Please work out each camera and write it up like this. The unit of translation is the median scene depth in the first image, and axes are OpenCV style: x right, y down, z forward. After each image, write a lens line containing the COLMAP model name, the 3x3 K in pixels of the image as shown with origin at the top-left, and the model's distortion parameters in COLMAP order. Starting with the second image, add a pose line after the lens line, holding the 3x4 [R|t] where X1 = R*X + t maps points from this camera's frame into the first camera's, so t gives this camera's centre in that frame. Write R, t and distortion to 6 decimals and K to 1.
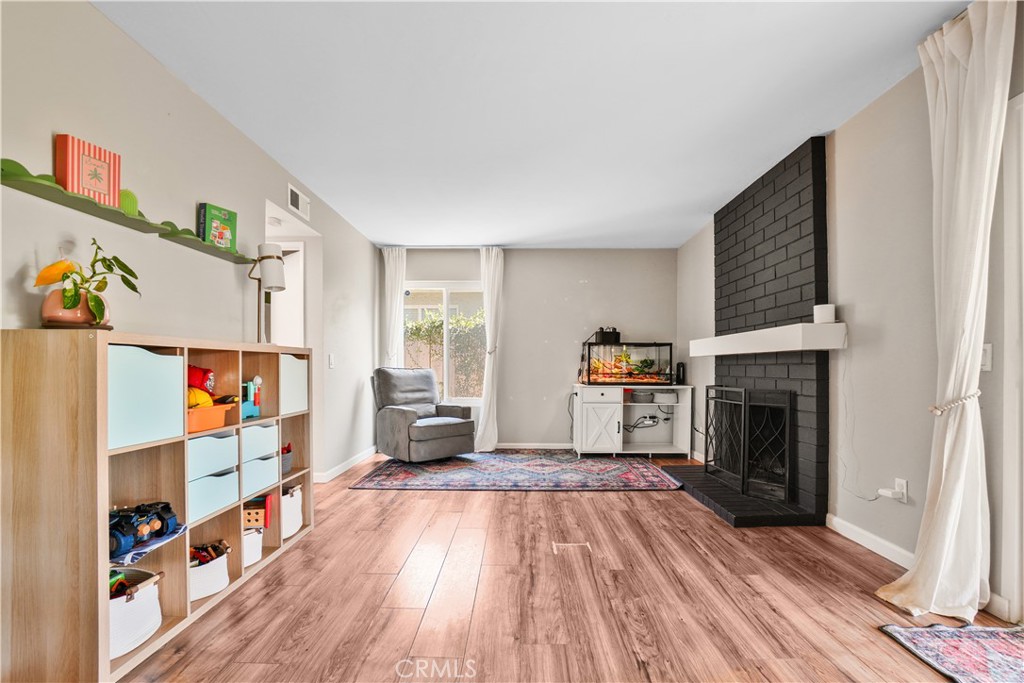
lens RADIAL K [[466.6, 0, 516.8], [0, 466.6, 362.9], [0, 0, 1]] dist [-0.031331, 0.000583]
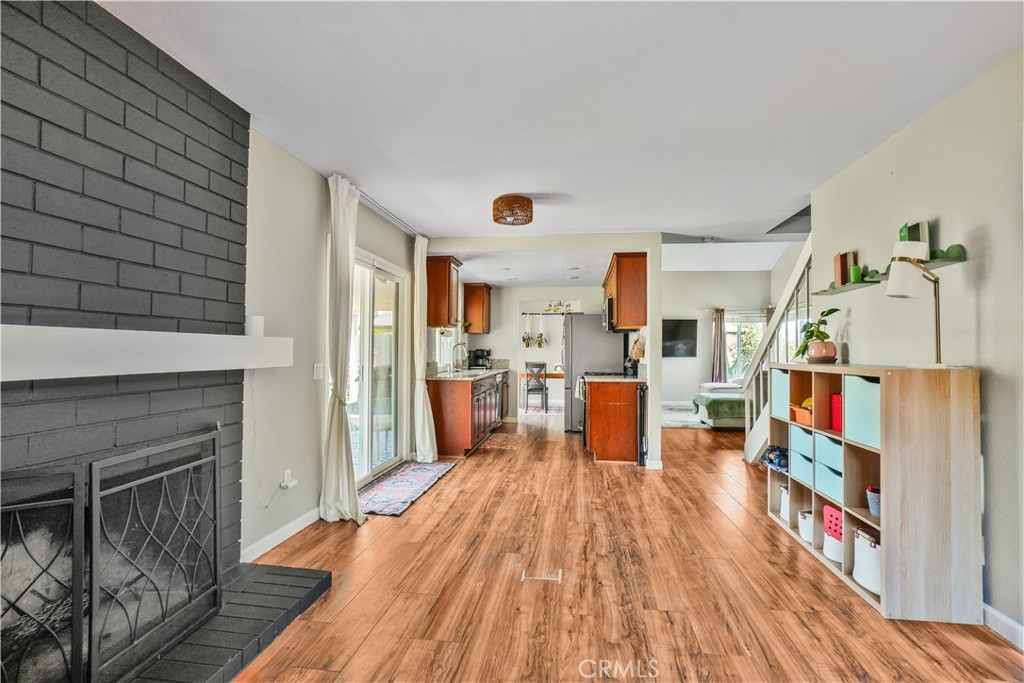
lens RADIAL K [[513.1, 0, 512.0], [0, 513.1, 341.5], [0, 0, 1]] dist [-0.003915, -0.000252]
pose [[-0.992341, -0.001953, 0.123511, 0.026788], [-0.005253, 0.999638, -0.026392, -0.030092], [-0.123415, -0.026839, -0.991992, 1.094419]]
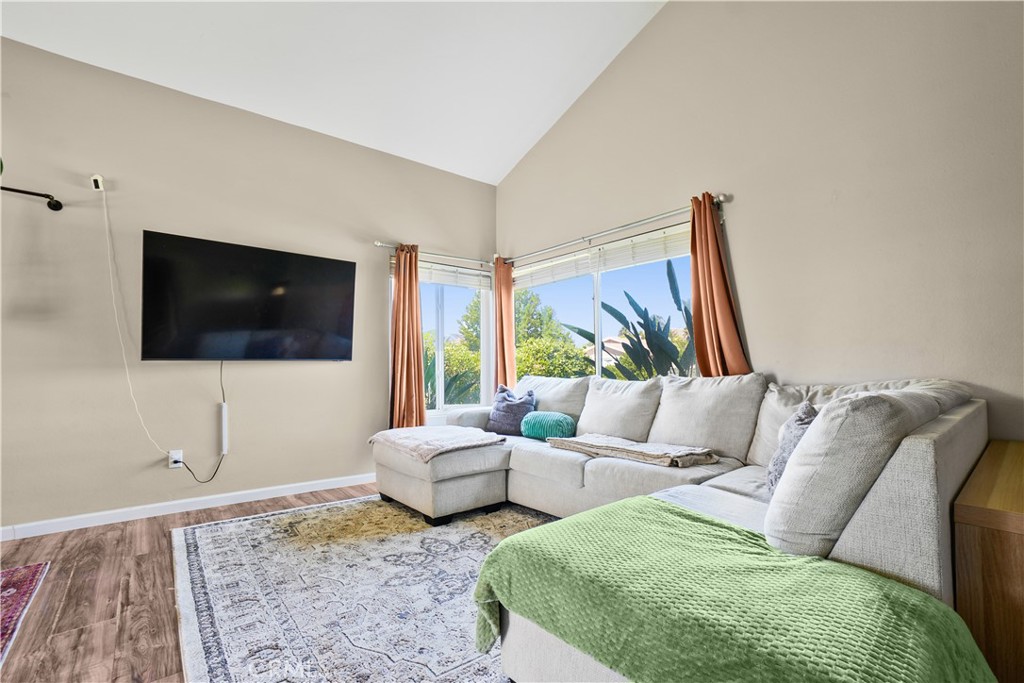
lens RADIAL K [[454.2, 0, 507.2], [0, 454.2, 351.0], [0, 0, 1]] dist [-0.059822, 0.020826]
pose [[-0.765394, -0.018722, -0.643290, -0.211183], [0.014115, 0.998848, -0.045864, -0.002888], [0.643407, -0.044184, -0.764248, -0.512440]]
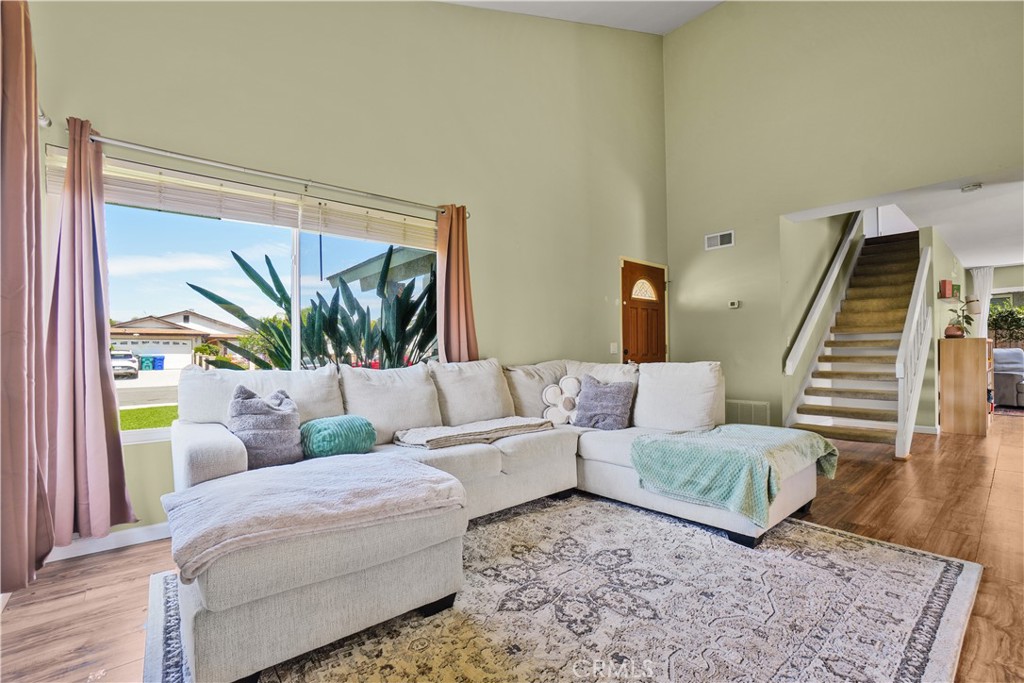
lens RADIAL K [[454.2, 0, 507.2], [0, 454.2, 351.0], [0, 0, 1]] dist [-0.059822, 0.020826]
pose [[0.647717, -0.004263, -0.761869, -0.210224], [0.015103, 0.999860, 0.007245, -0.013982], [0.761732, -0.016199, 0.647690, -1.213578]]
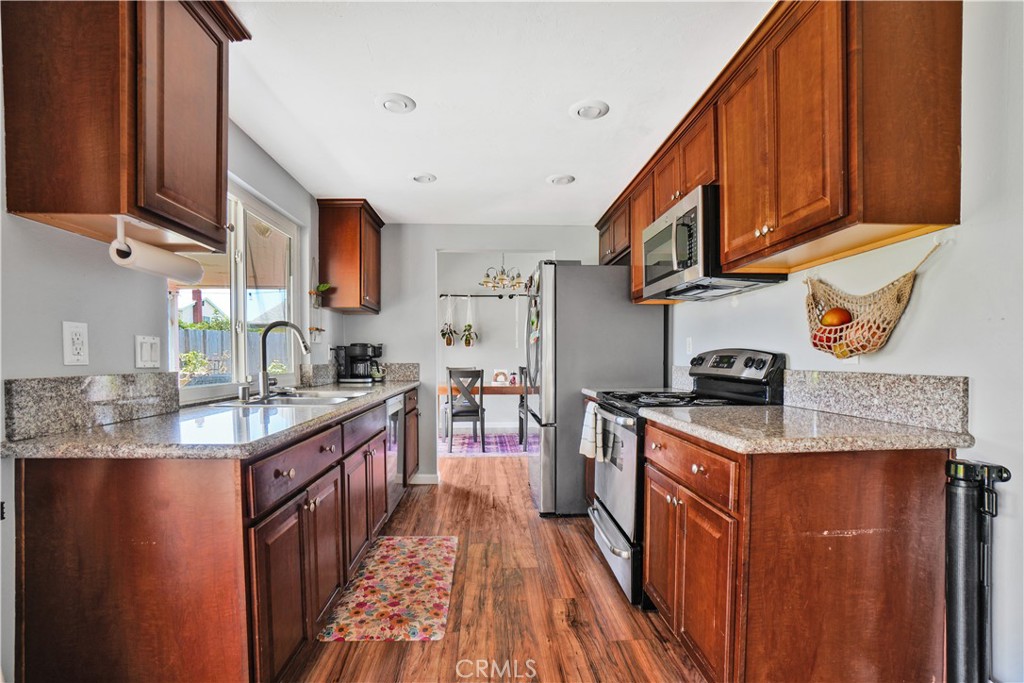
lens RADIAL K [[466.0, 0, 512.9], [0, 466.0, 369.3], [0, 0, 1]] dist [-0.051900, 0.029614]
pose [[-0.998222, 0.005460, -0.059348, 0.137337], [0.004392, 0.999826, 0.018112, -0.018937], [0.059437, 0.017819, -0.998073, 0.174759]]
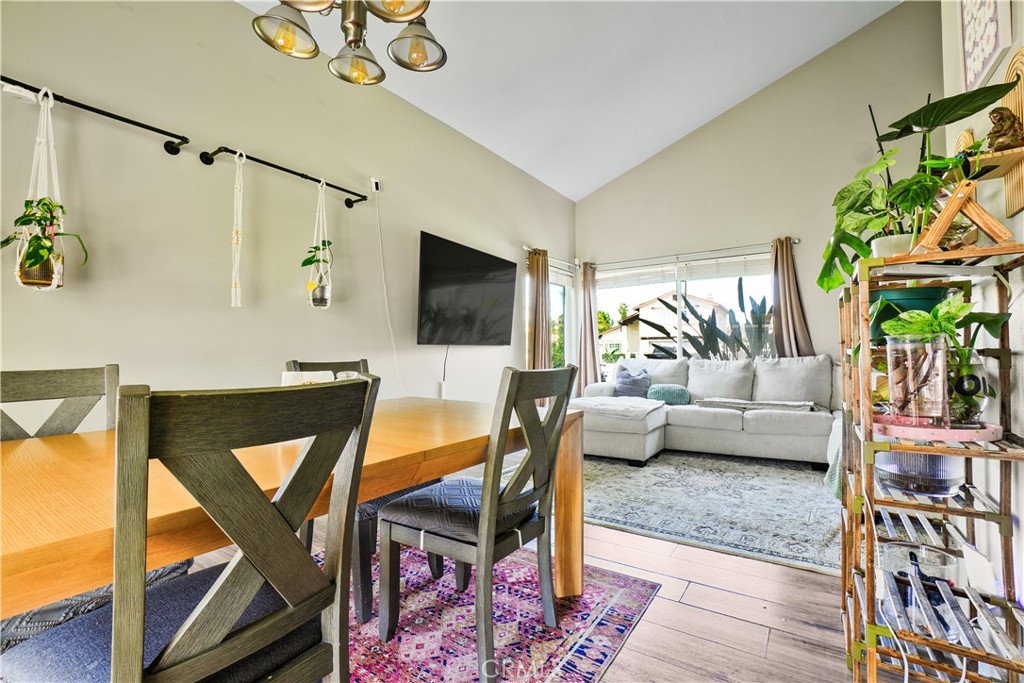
lens RADIAL K [[441.3, 0, 516.0], [0, 441.3, 341.7], [0, 0, 1]] dist [-0.047205, 0.000135]
pose [[-0.556510, -0.017146, -0.830664, 0.245255], [0.016357, 0.999367, -0.031587, -0.005383], [0.830680, -0.031165, -0.555877, -0.770493]]
